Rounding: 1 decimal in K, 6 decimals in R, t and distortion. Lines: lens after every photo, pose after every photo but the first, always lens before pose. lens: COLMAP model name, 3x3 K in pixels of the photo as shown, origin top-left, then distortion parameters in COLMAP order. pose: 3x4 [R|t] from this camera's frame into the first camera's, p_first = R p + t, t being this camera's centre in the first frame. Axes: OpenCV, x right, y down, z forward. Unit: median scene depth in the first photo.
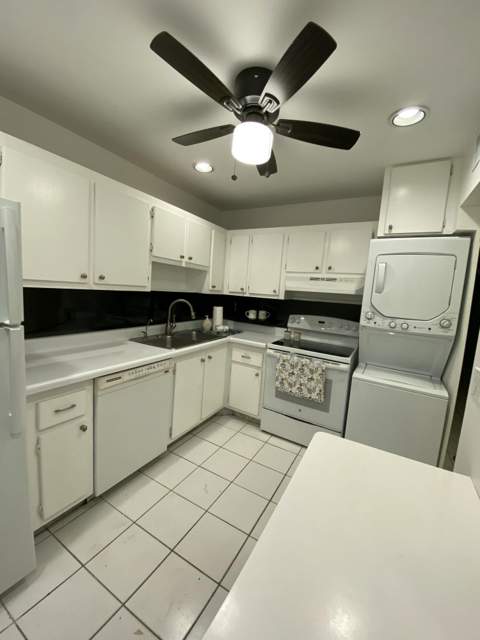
lens RADIAL K [[261.7, 0, 240.5], [0, 261.7, 321.1], [0, 0, 1]] dist [-0.025077, -0.006318]
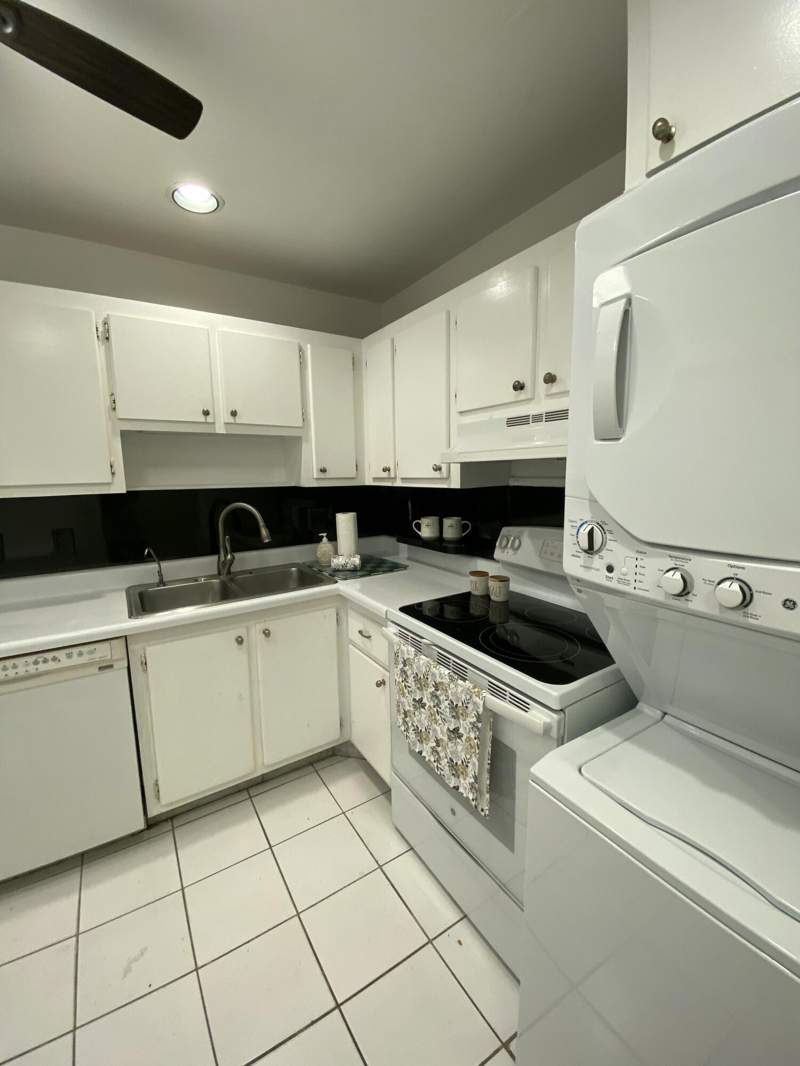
lens RADIAL K [[435.9, 0, 401.7], [0, 435.9, 532.6], [0, 0, 1]] dist [-0.025077, -0.006318]
pose [[0.888196, -0.022138, -0.458931, 0.400988], [0.024947, 0.999689, 0.000058, -0.022278], [0.458786, -0.011501, 0.888472, 0.434740]]
